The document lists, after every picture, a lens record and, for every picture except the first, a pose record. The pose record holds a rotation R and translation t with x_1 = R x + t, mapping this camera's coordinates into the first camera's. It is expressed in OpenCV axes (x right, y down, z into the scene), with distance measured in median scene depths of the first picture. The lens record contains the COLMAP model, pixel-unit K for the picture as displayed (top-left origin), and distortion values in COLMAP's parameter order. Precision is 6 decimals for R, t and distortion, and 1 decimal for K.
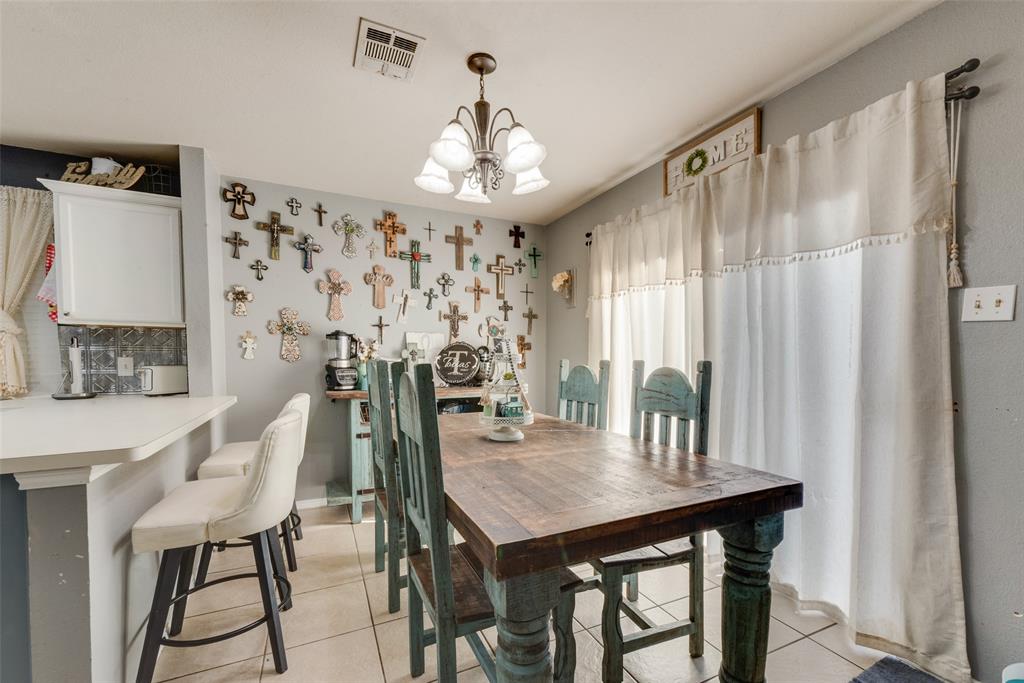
lens RADIAL K [[413.2, 0, 508.6], [0, 413.2, 370.1], [0, 0, 1]] dist [0.002759, 0.000080]
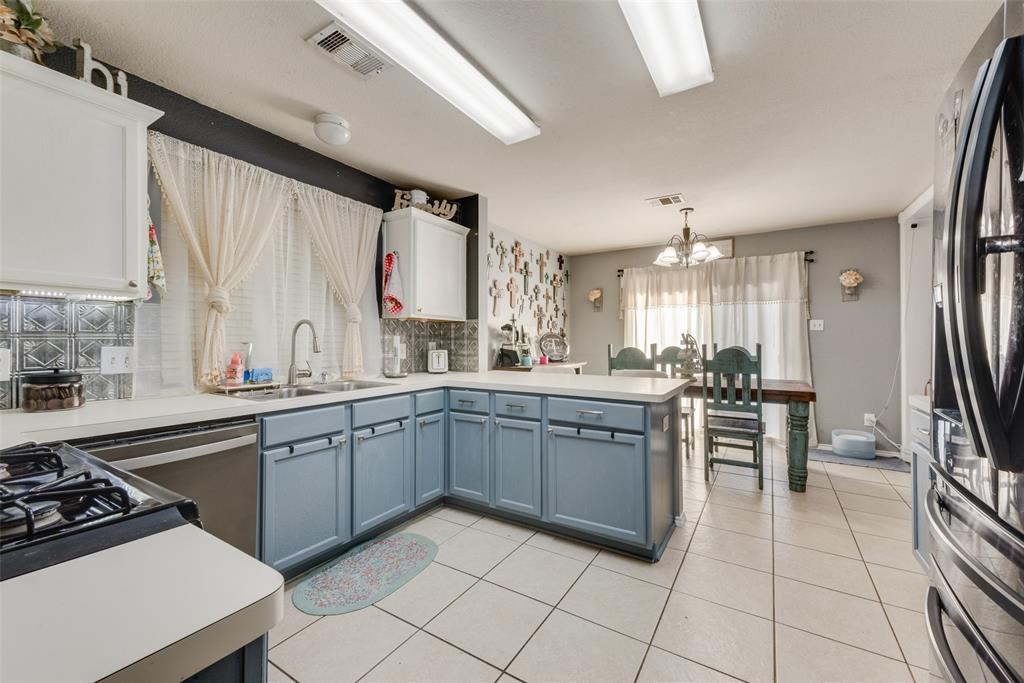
lens RADIAL K [[409.6, 0, 515.0], [0, 409.6, 339.0], [0, 0, 1]] dist [0.013286, -0.000176]
pose [[0.837117, 0.000804, 0.547024, -1.320783], [0.021044, 0.999211, -0.033672, 0.003423], [-0.546620, 0.039699, 0.836439, -0.206489]]
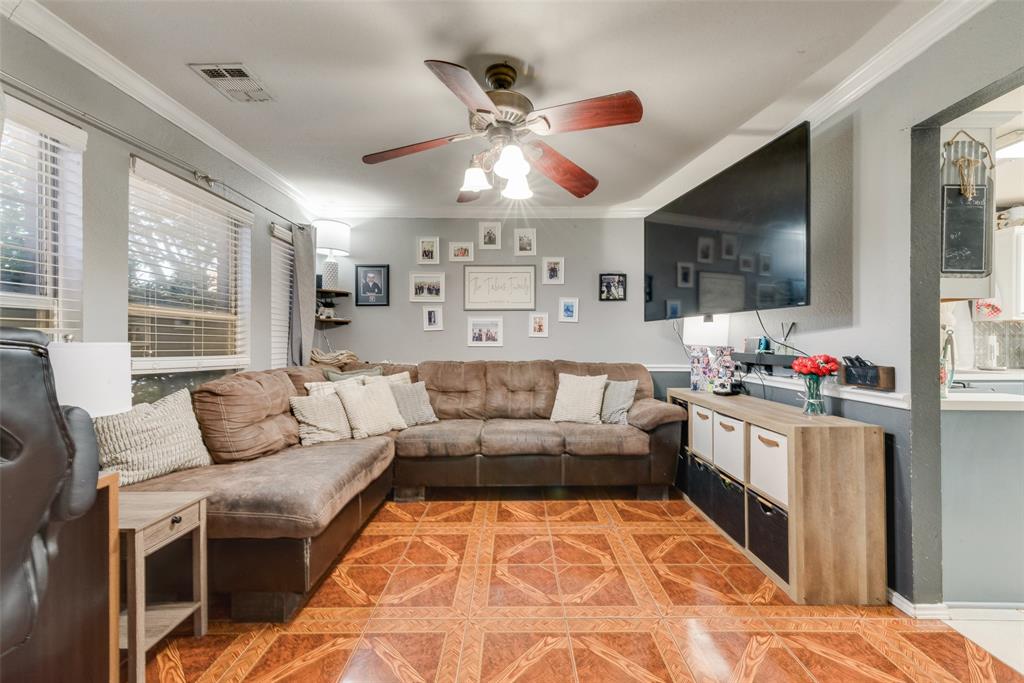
lens RADIAL K [[401.9, 0, 517.2], [0, 401.9, 344.2], [0, 0, 1]] dist [0.009753, -0.000321]
pose [[0.908535, -0.000777, -0.417808, -1.840420], [-0.010899, 0.999614, -0.025559, 0.029214], [0.417667, 0.027775, 0.908176, -0.955167]]
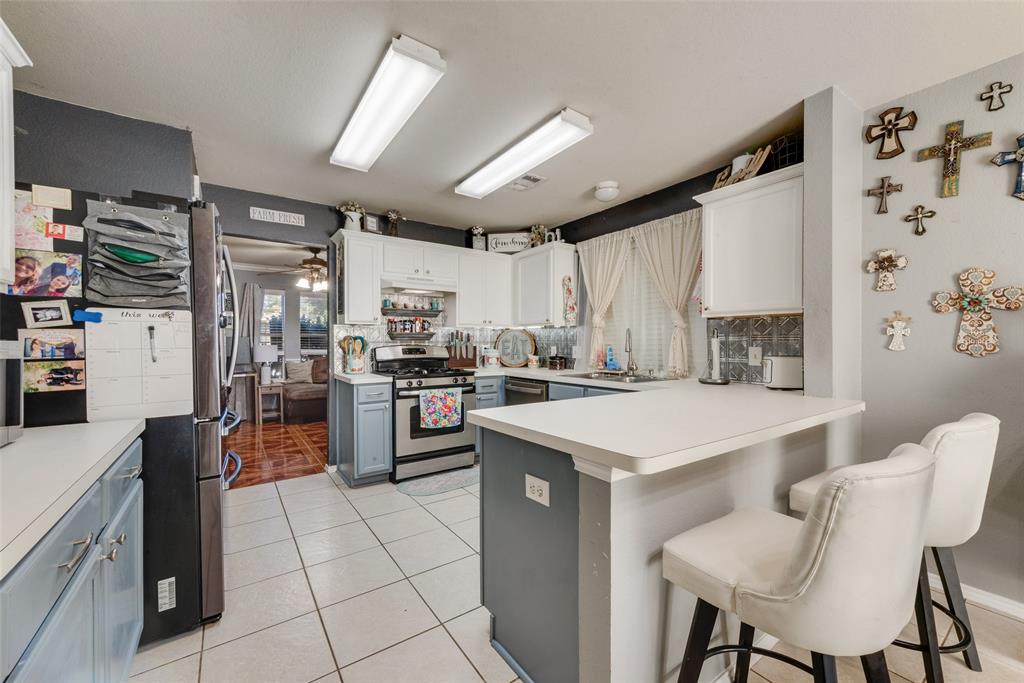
lens RADIAL K [[402.9, 0, 509.8], [0, 402.9, 349.4], [0, 0, 1]] dist [0.001687, -0.000108]
pose [[0.168196, 0.013726, -0.985658, -0.062403], [-0.034126, 0.999385, 0.008094, -0.012384], [0.985163, 0.032275, 0.168561, 0.246665]]
